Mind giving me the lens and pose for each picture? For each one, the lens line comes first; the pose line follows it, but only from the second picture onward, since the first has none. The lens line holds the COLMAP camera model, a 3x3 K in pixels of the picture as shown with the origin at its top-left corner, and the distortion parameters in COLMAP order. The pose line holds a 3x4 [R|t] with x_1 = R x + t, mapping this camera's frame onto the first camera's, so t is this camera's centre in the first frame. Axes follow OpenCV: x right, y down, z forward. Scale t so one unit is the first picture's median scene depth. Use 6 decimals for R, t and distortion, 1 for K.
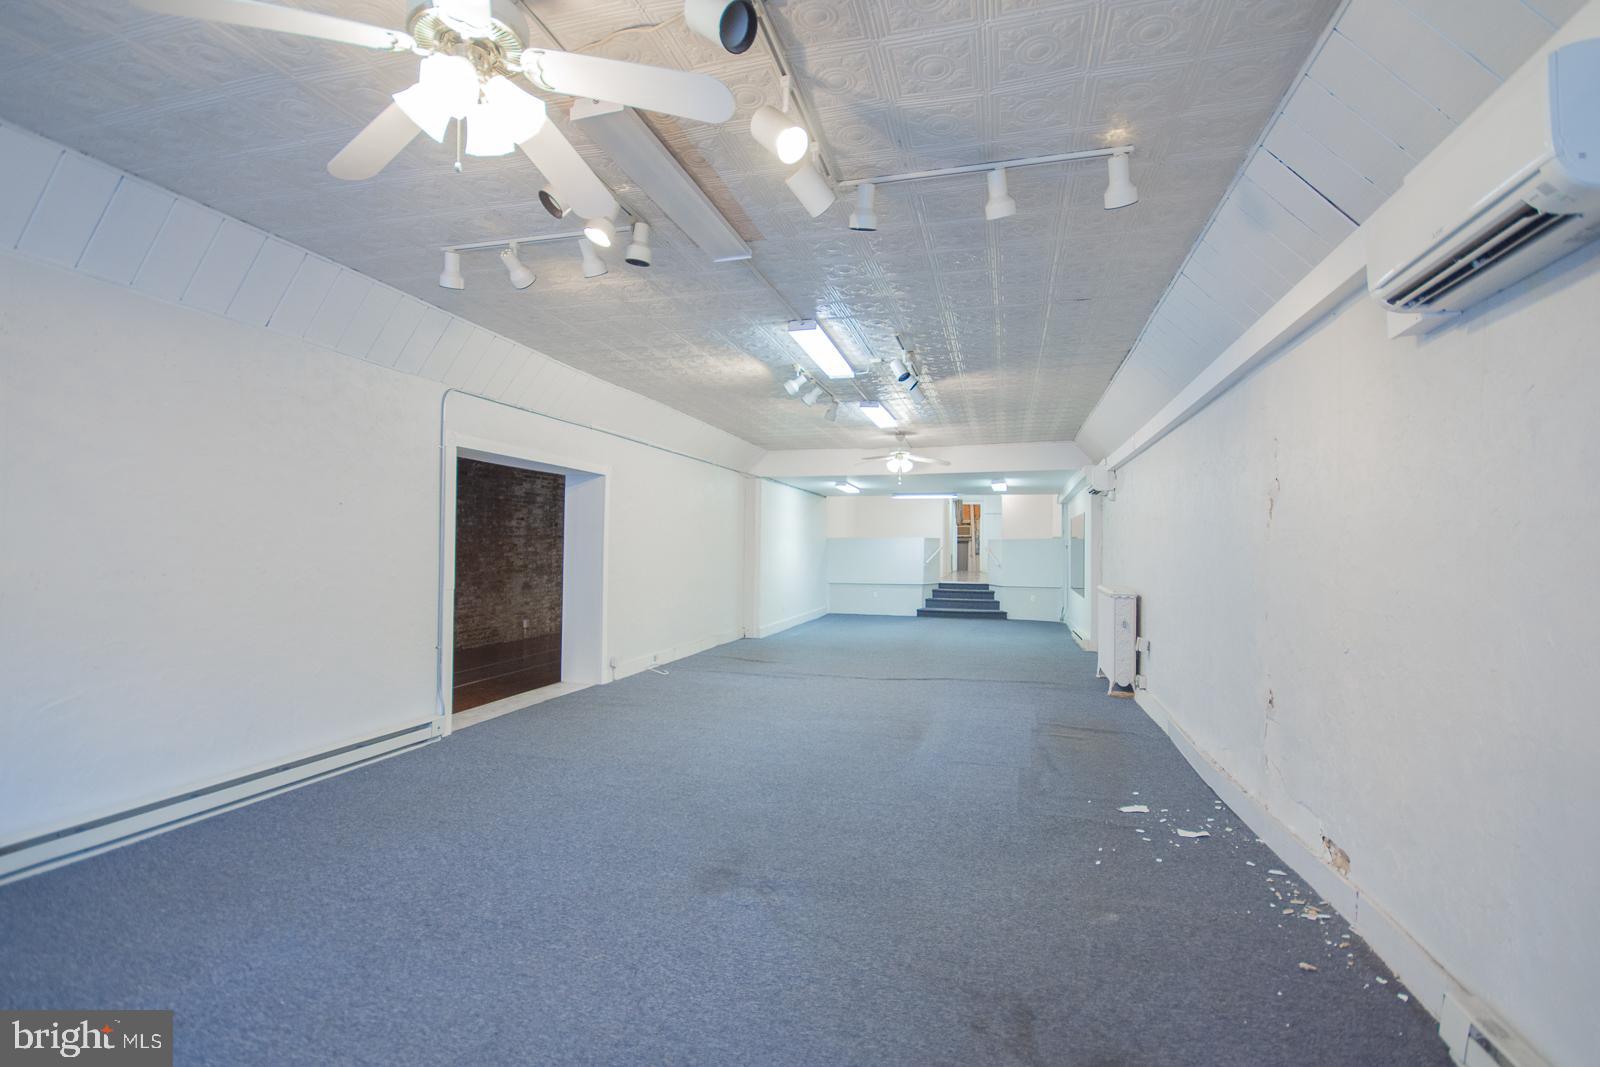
lens RADIAL K [[737.3, 0, 800.0], [0, 737.3, 533.5], [0, 0, 1]] dist [0.001590, 0.000435]
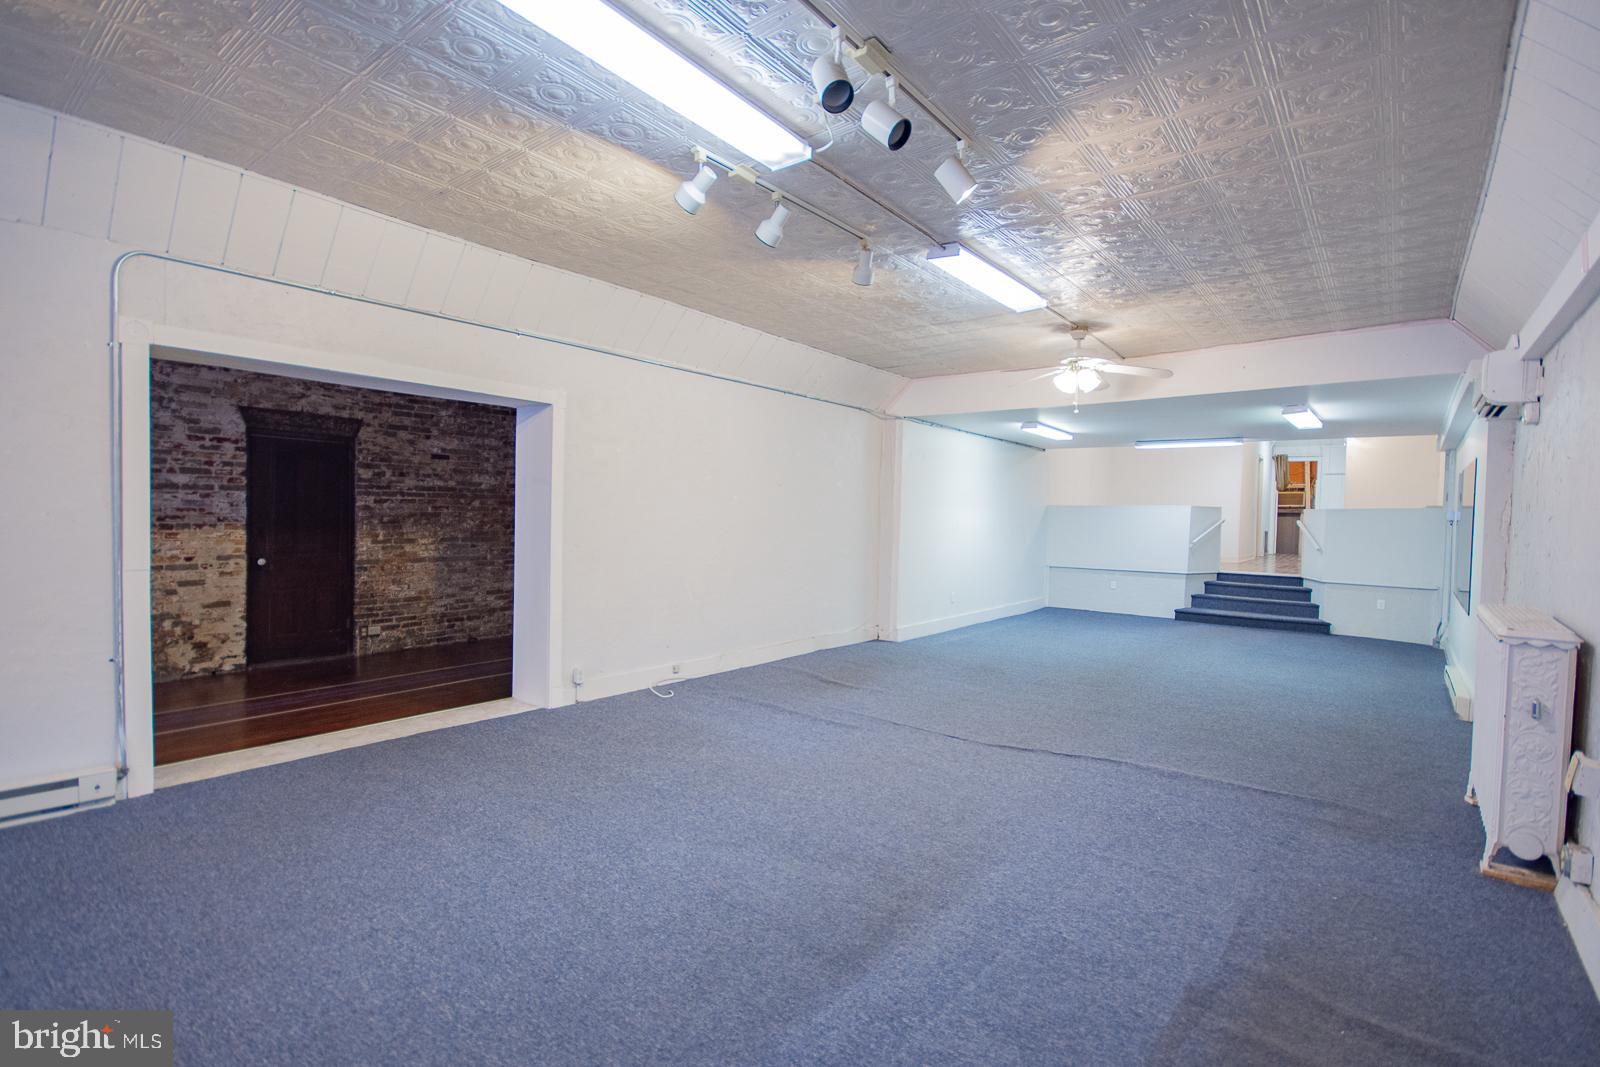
lens RADIAL K [[748.0, 0, 798.0], [0, 748.0, 537.9], [0, 0, 1]] dist [0.021601, -0.013902]
pose [[0.920812, 0.024282, -0.389250, 0.178929], [-0.006357, 0.998862, 0.047273, 0.008093], [0.389955, -0.041055, 0.919918, 0.369187]]
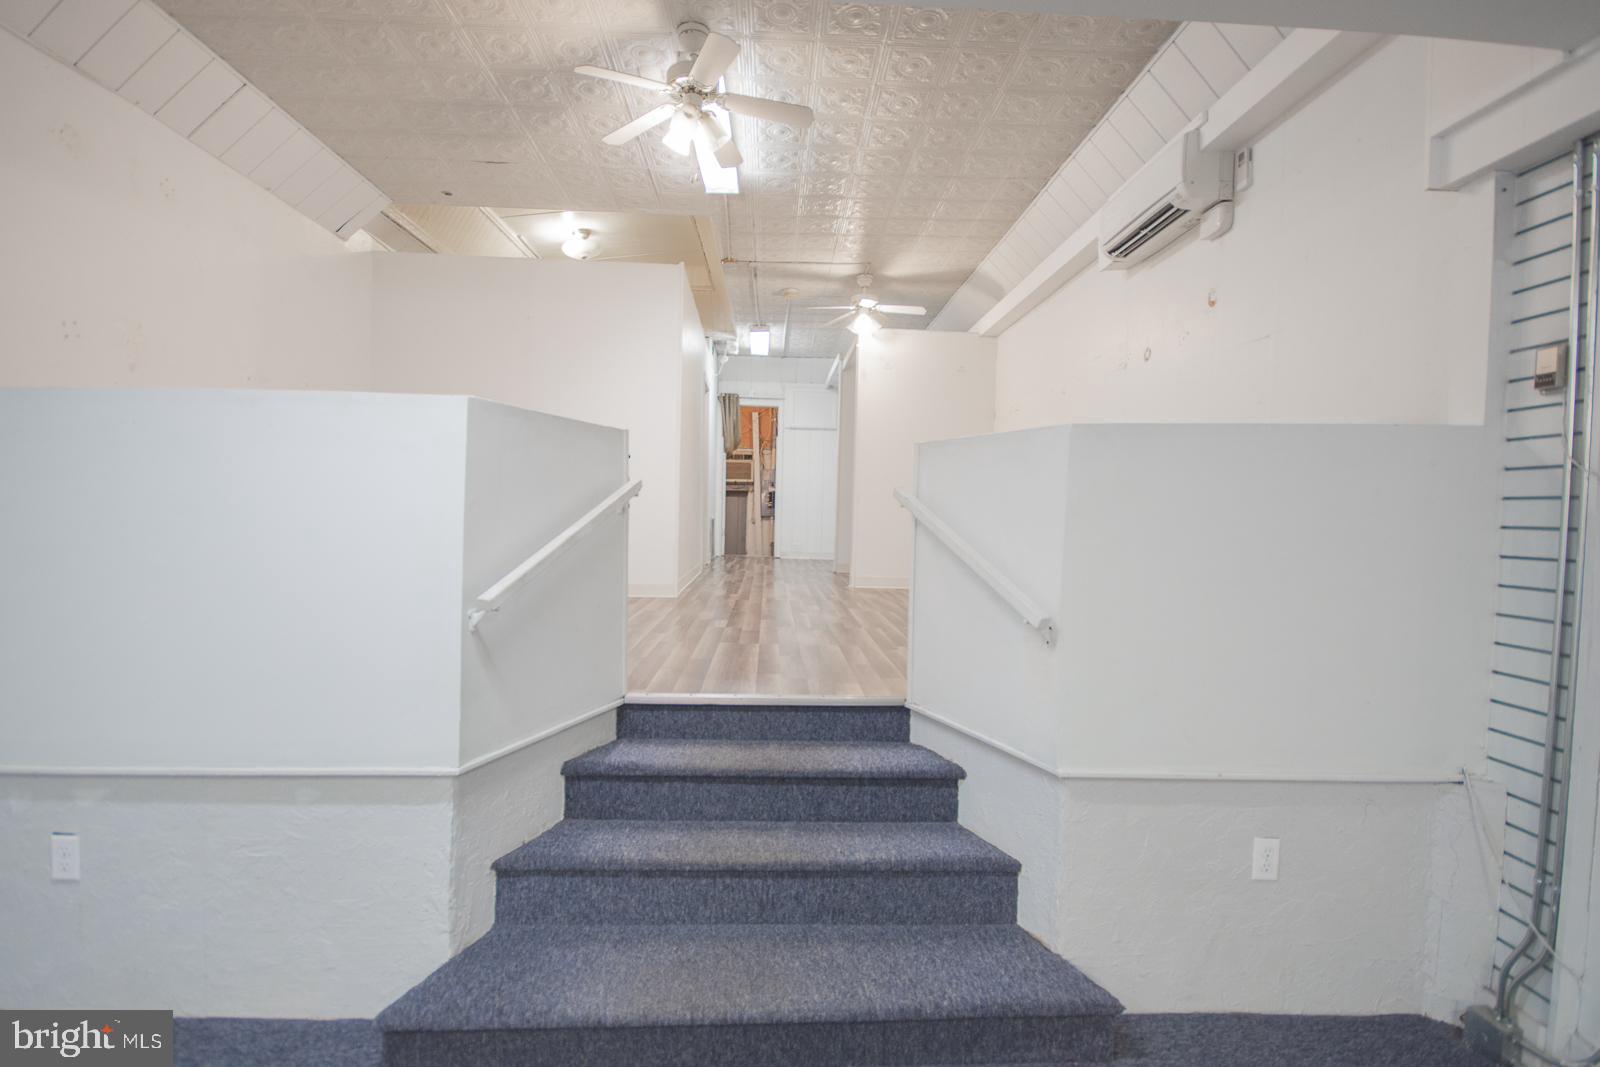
lens RADIAL K [[708.6, 0, 811.4], [0, 708.6, 538.0], [0, 0, 1]] dist [0.025825, -0.021072]
pose [[0.944917, -0.002007, 0.327304, 0.313665], [-0.018635, 0.998029, 0.059918, 0.034842], [-0.326779, -0.062717, 0.943017, 1.486863]]
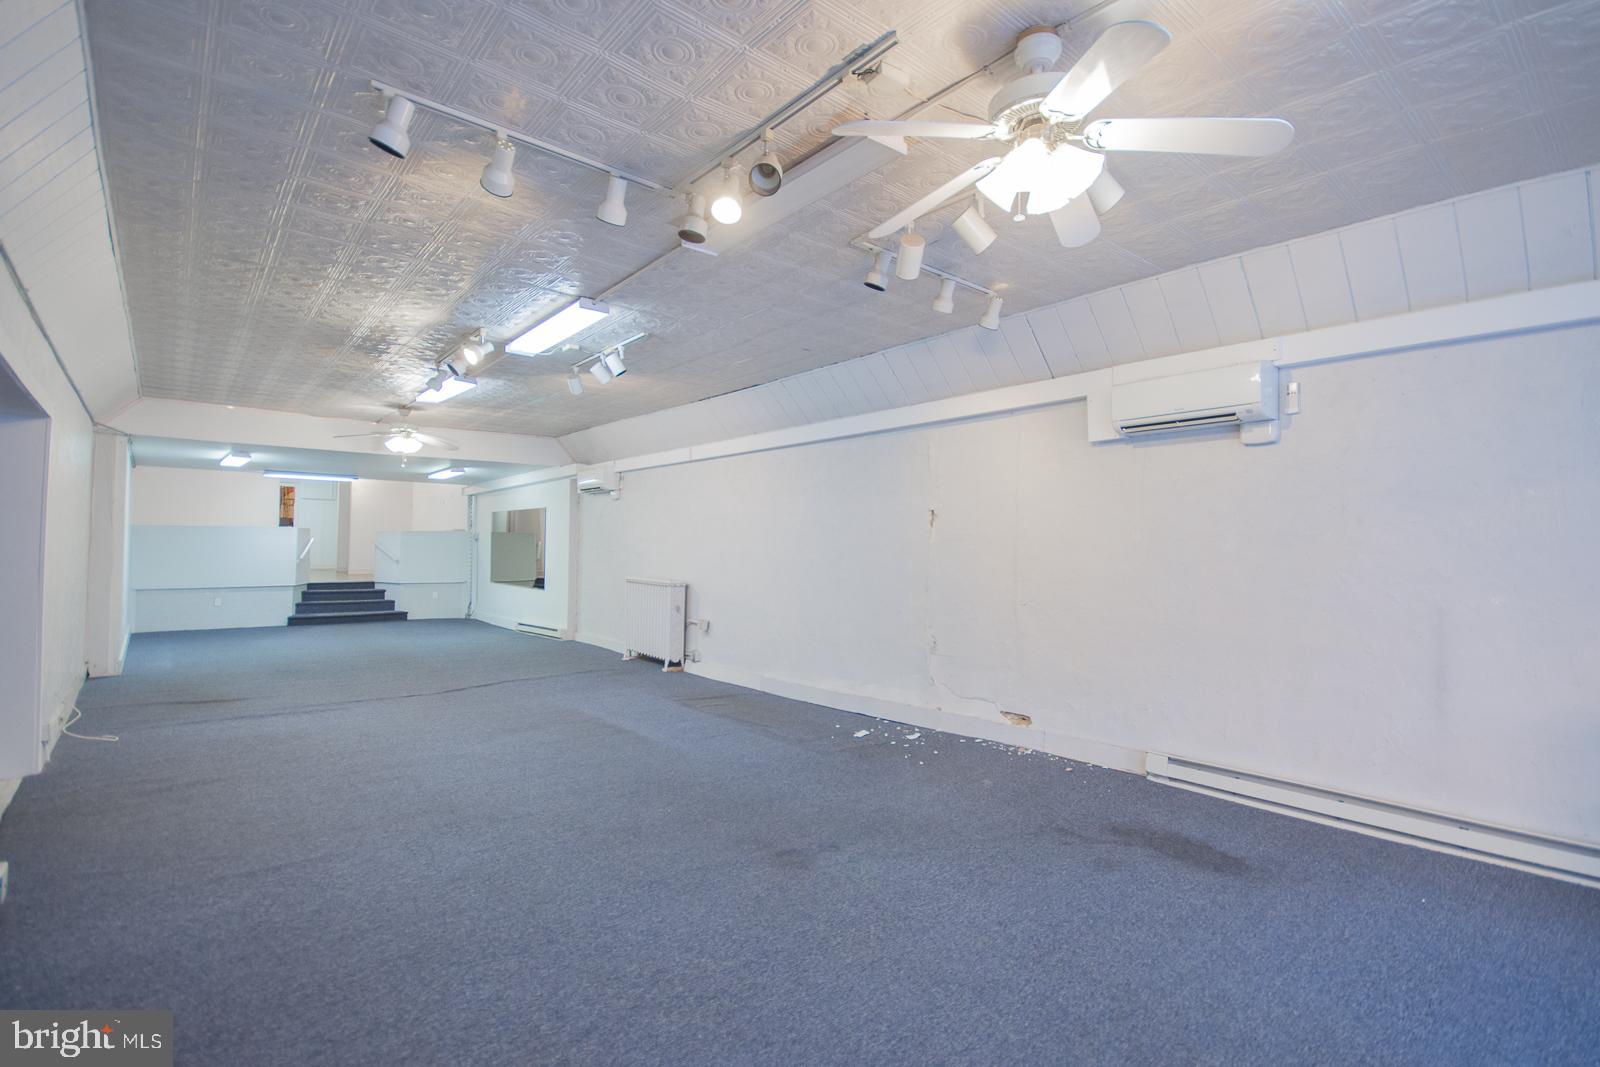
lens RADIAL K [[757.2, 0, 806.0], [0, 757.2, 539.0], [0, 0, 1]] dist [0.000354, 0.000131]
pose [[0.558777, 0.006345, 0.829294, -0.353109], [-0.022188, 0.999727, 0.007301, -0.000359], [-0.829021, -0.022480, 0.558765, 0.133753]]
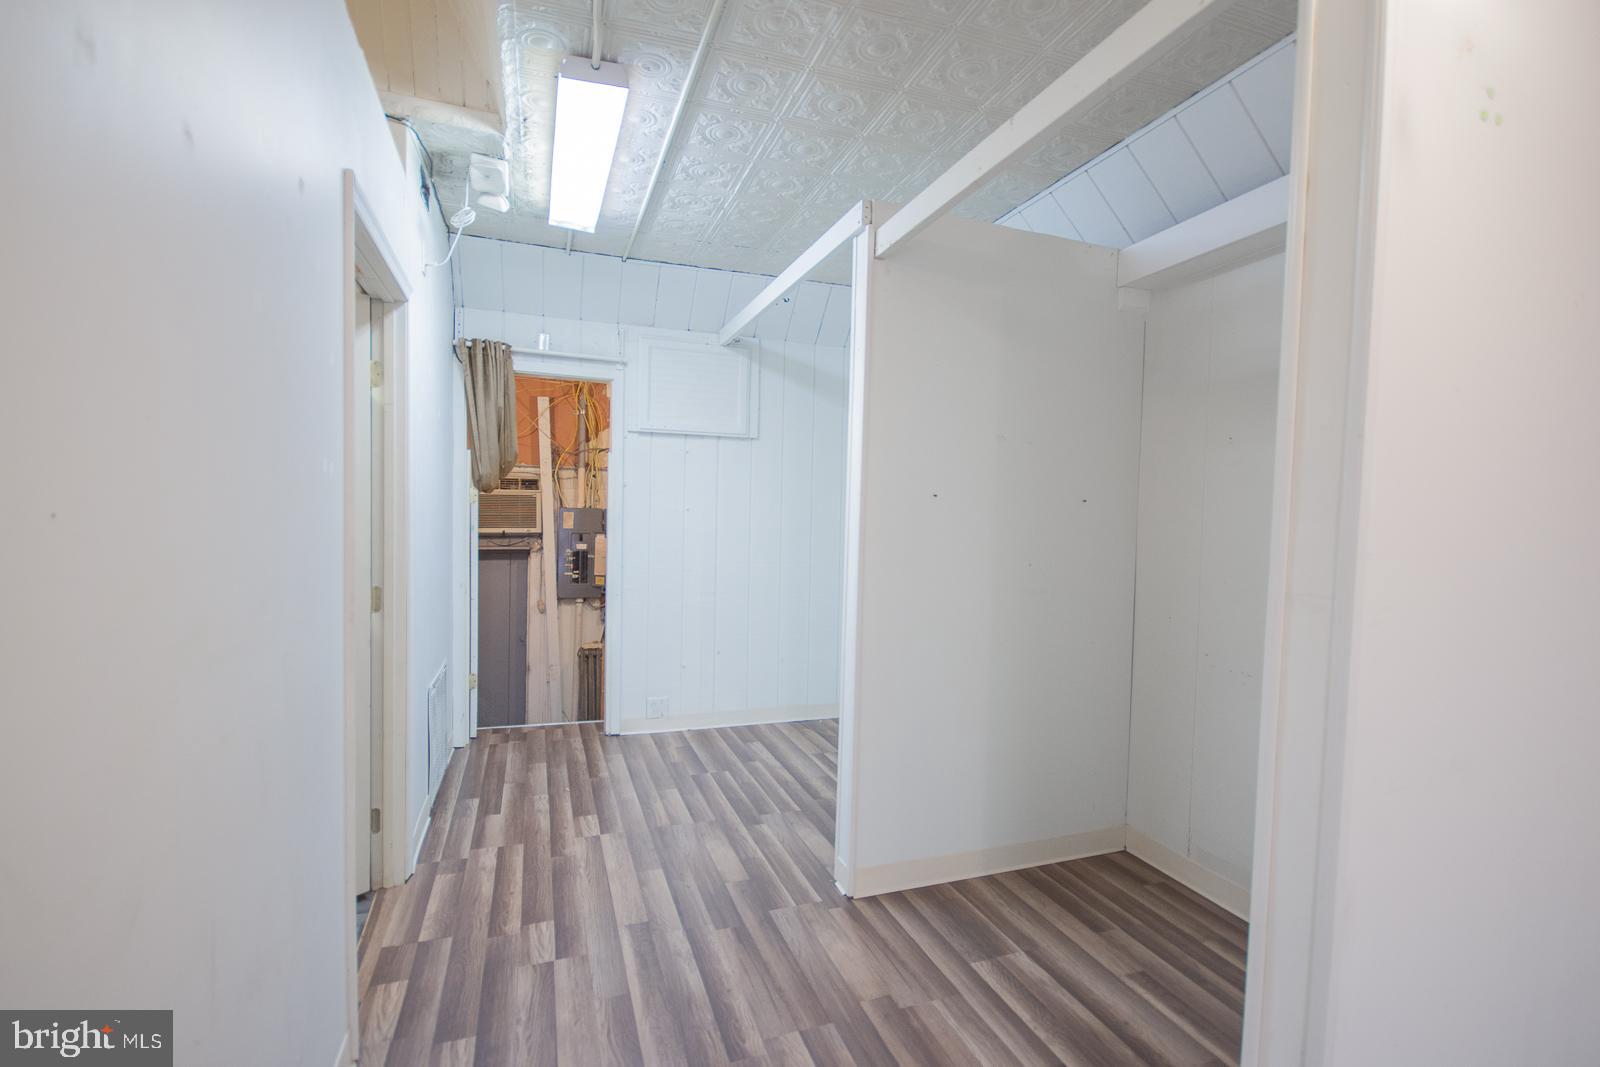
lens RADIAL K [[708.6, 0, 811.4], [0, 708.6, 538.0], [0, 0, 1]] dist [0.025825, -0.021072]
pose [[0.803478, -0.012748, 0.595198, 0.448812], [-0.022598, 0.998397, 0.051890, -0.024671], [-0.594905, -0.055143, 0.801902, 2.083313]]
